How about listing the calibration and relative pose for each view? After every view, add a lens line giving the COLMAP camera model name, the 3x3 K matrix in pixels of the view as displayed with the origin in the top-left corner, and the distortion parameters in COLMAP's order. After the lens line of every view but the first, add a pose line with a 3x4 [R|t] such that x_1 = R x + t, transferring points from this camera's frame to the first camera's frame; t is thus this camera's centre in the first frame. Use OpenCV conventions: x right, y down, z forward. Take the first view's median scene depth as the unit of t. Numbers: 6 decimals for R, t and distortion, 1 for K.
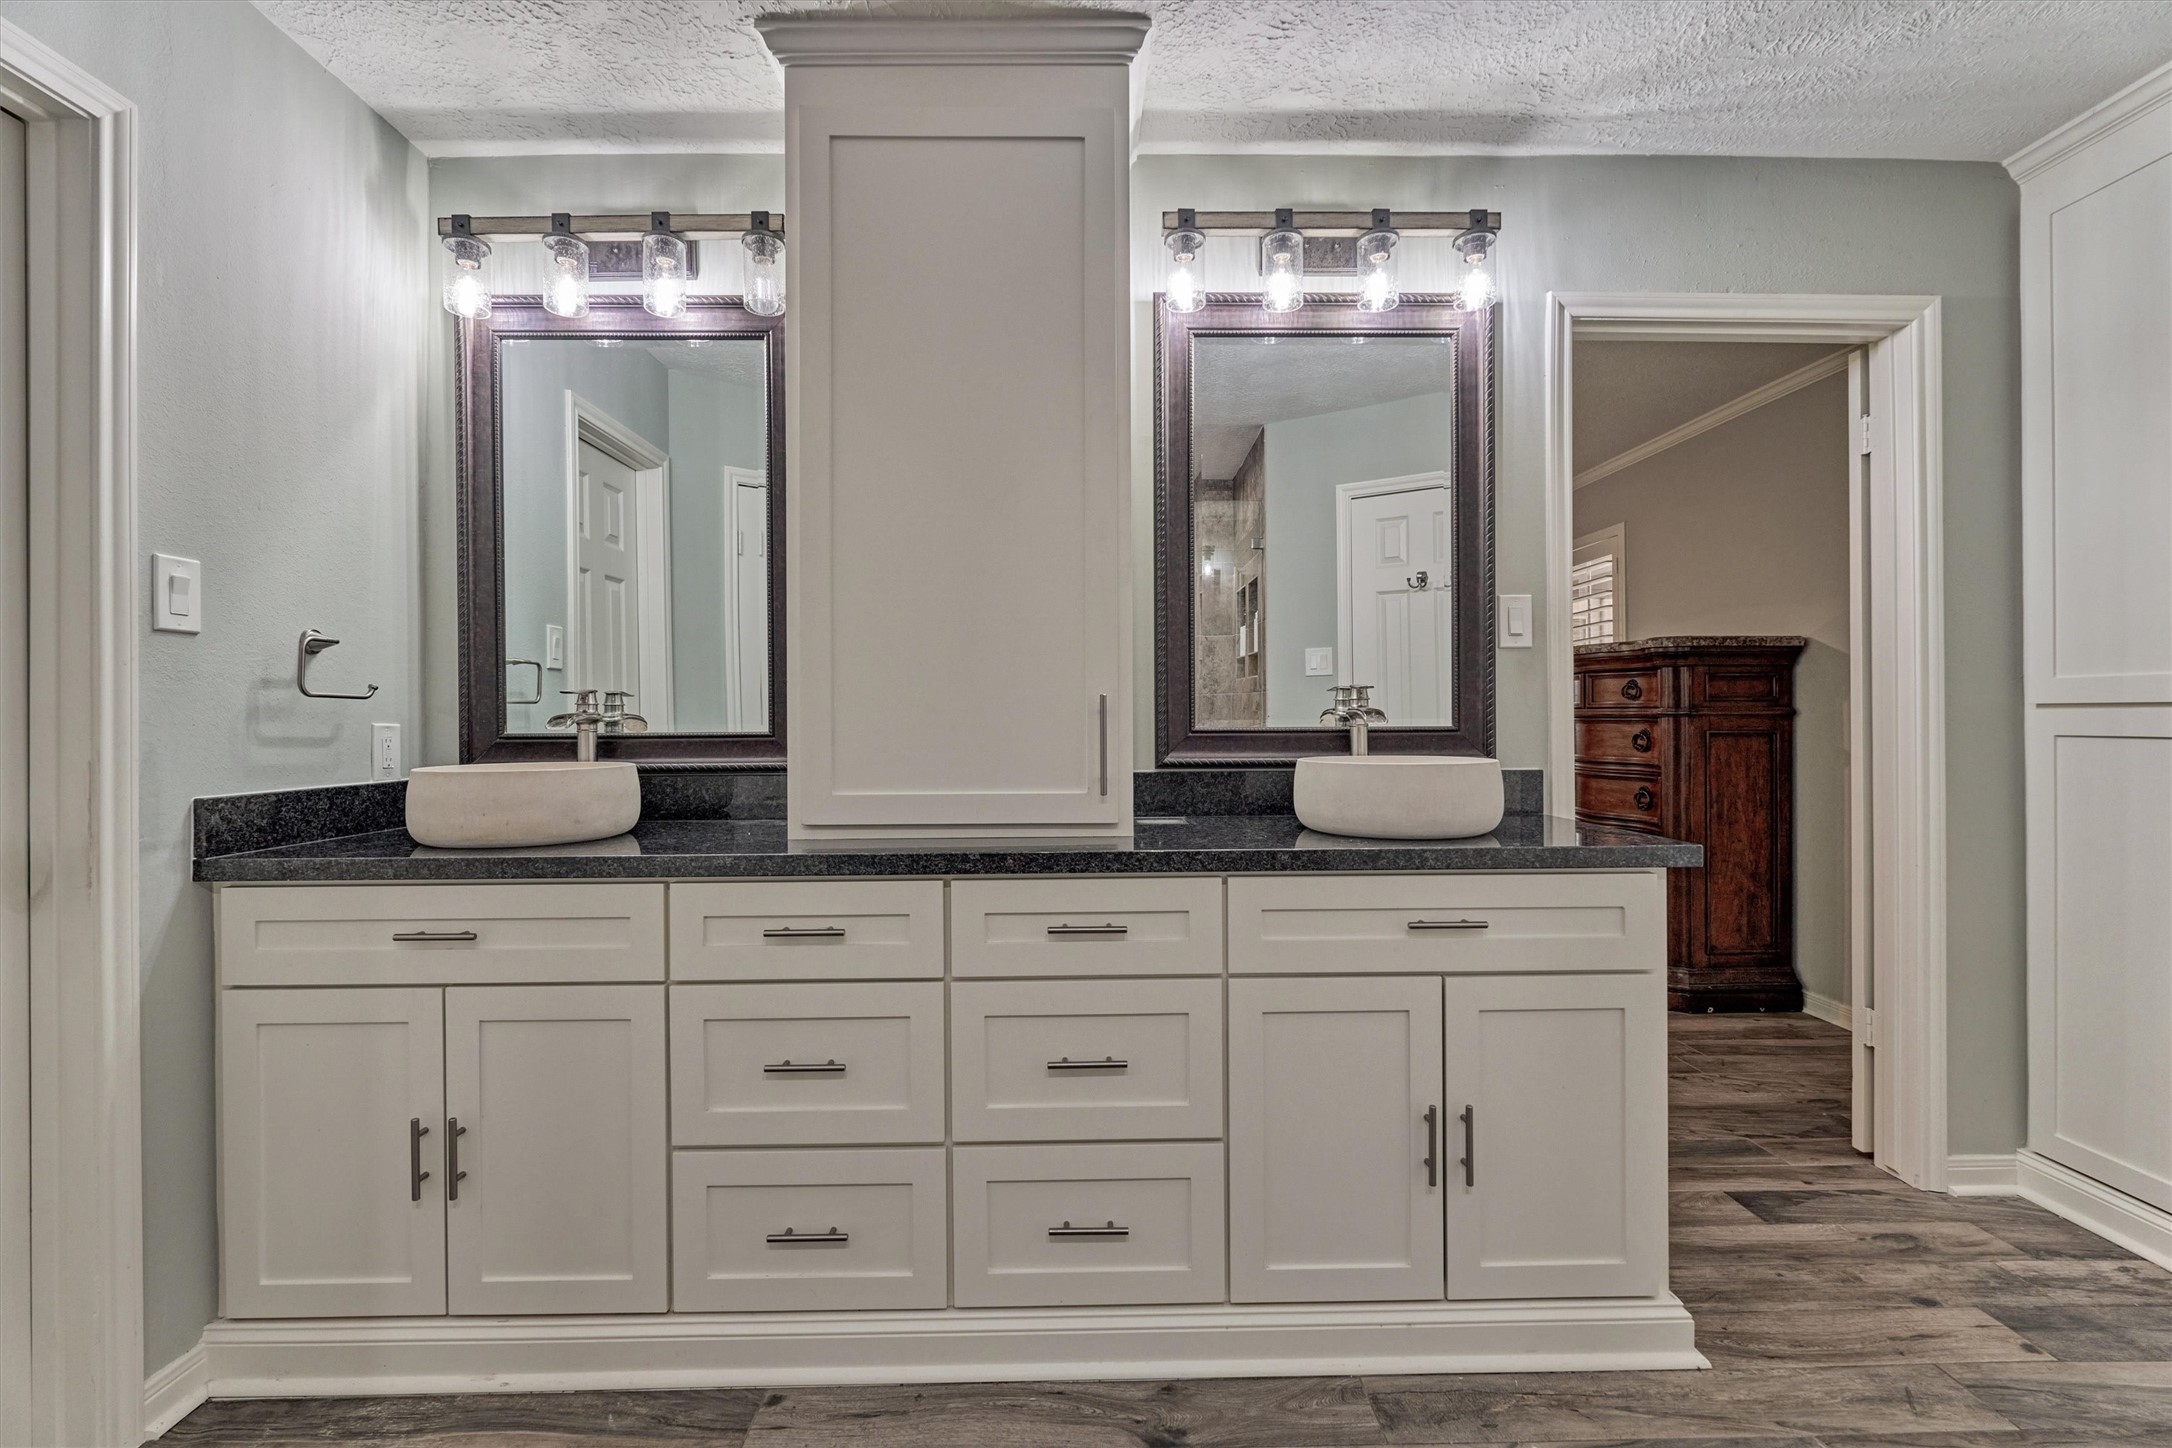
lens RADIAL K [[947.8, 0, 1078.9], [0, 947.8, 716.6], [0, 0, 1]] dist [-0.006342, 0.000376]
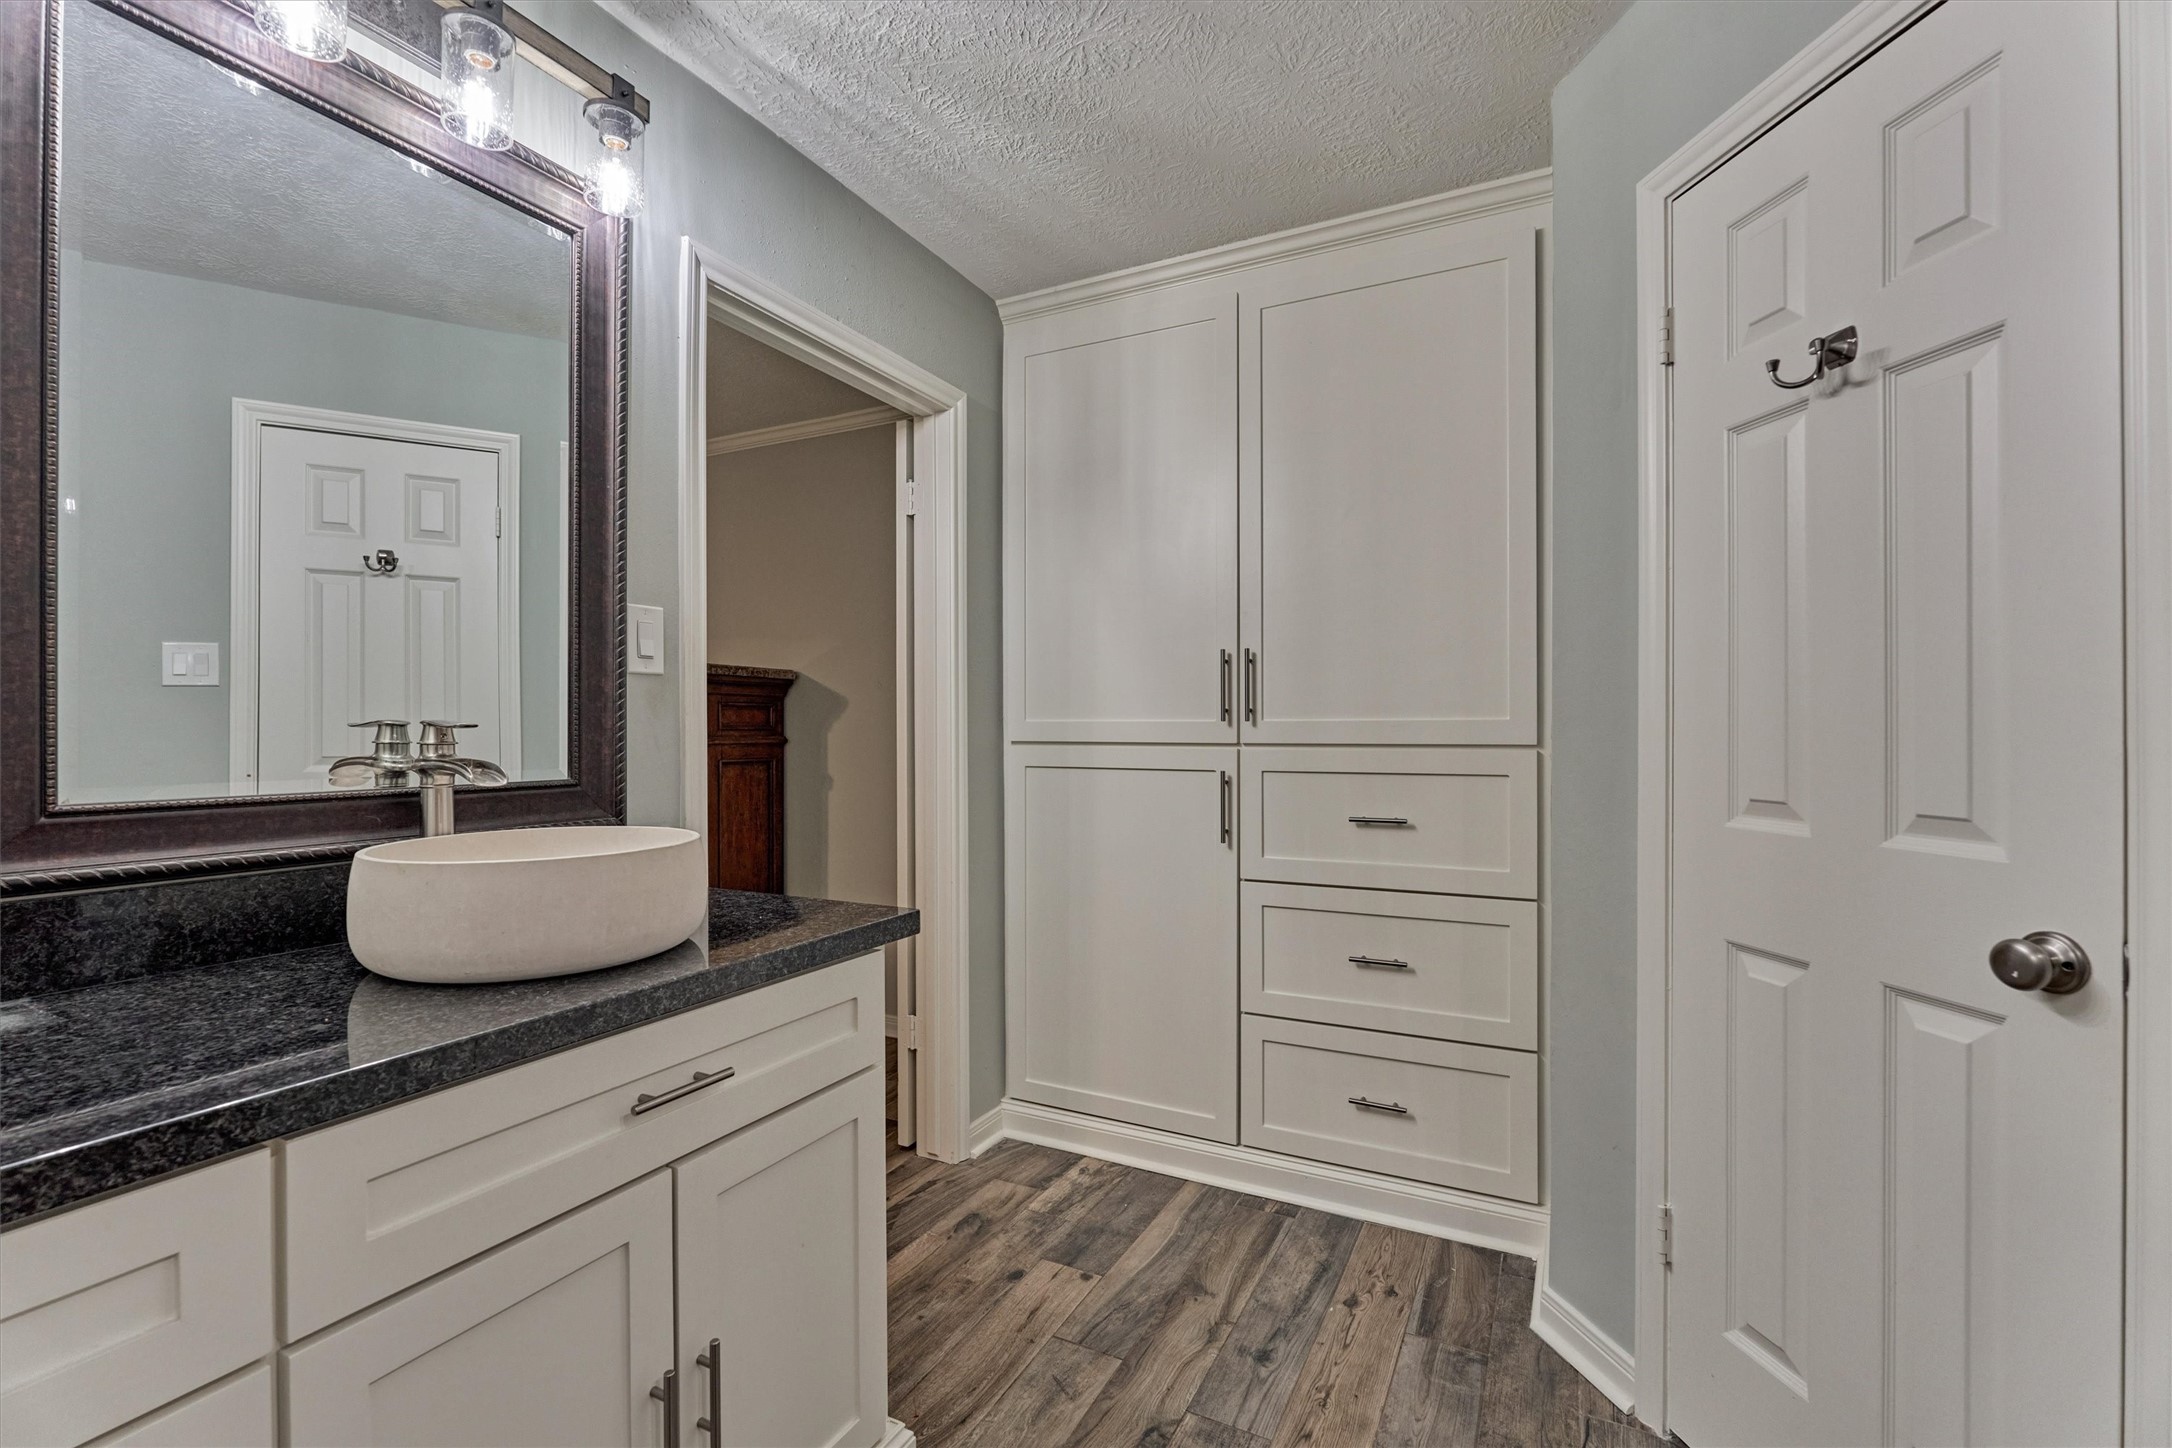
lens RADIAL K [[947.8, 0, 1095.9], [0, 947.8, 728.2], [0, 0, 1]] dist [-0.006342, 0.000376]
pose [[0.462471, 0.004293, 0.886624, -0.055734], [-0.003167, 0.999990, -0.003190, -0.027495], [-0.886629, -0.001332, 0.462480, 0.319025]]
